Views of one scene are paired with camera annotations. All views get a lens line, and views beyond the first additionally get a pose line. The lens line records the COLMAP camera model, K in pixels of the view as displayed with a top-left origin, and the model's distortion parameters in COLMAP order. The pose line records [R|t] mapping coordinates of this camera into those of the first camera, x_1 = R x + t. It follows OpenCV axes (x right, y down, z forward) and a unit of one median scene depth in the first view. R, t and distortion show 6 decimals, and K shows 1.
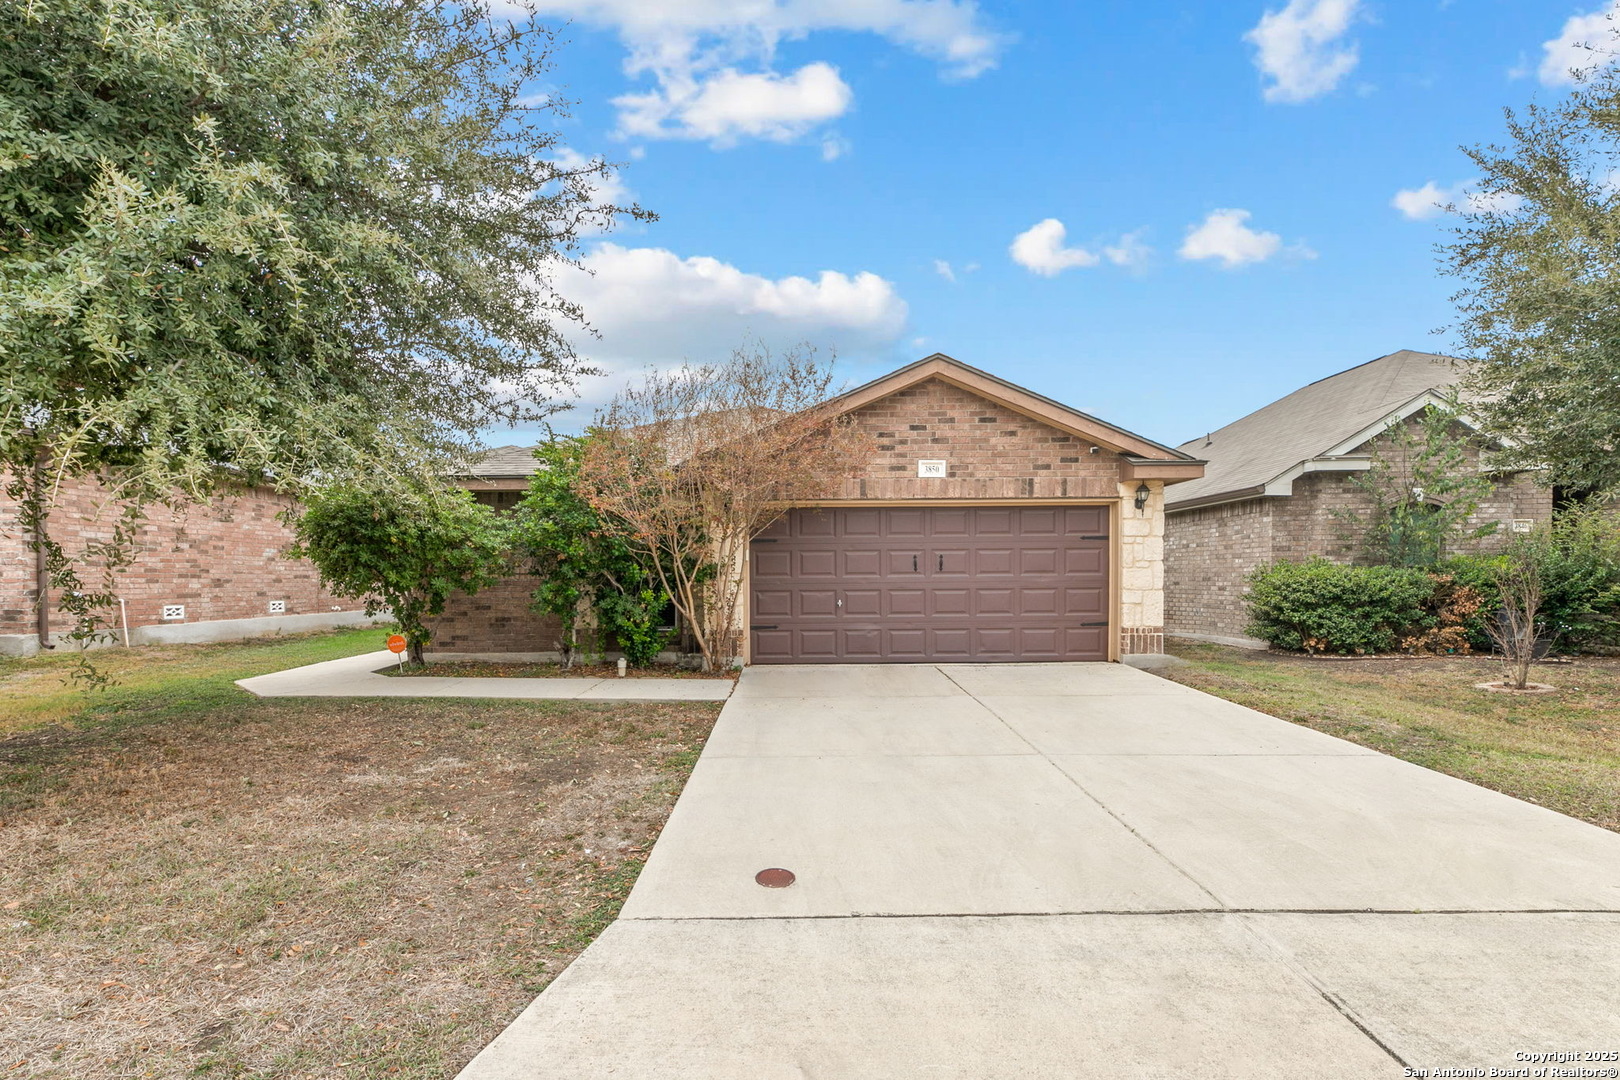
lens RADIAL K [[663.2, 0, 834.0], [0, 663.2, 594.1], [0, 0, 1]] dist [0.000405, 0.000116]
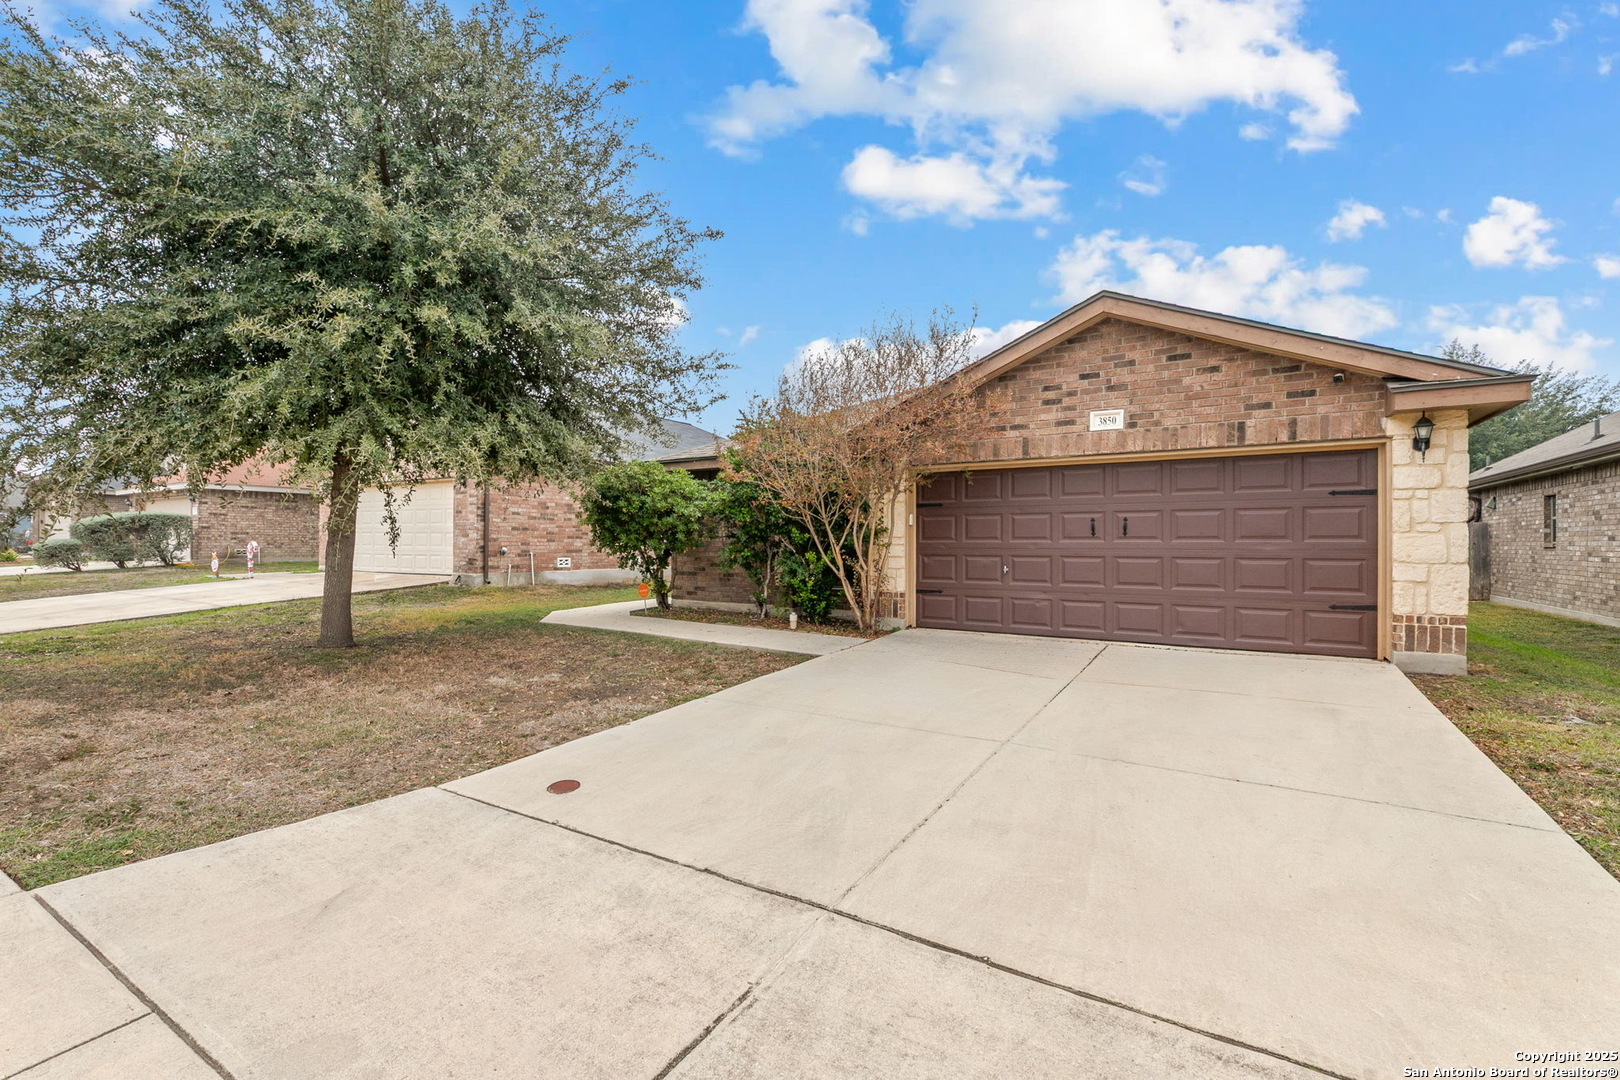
lens RADIAL K [[663.2, 0, 817.2], [0, 663.2, 537.9], [0, 0, 1]] dist [0.000405, 0.000116]
pose [[0.863940, 0.005377, -0.503565, 0.260551], [-0.020678, 0.999478, -0.024803, -0.002311], [0.503169, 0.031841, 0.863601, 0.047449]]
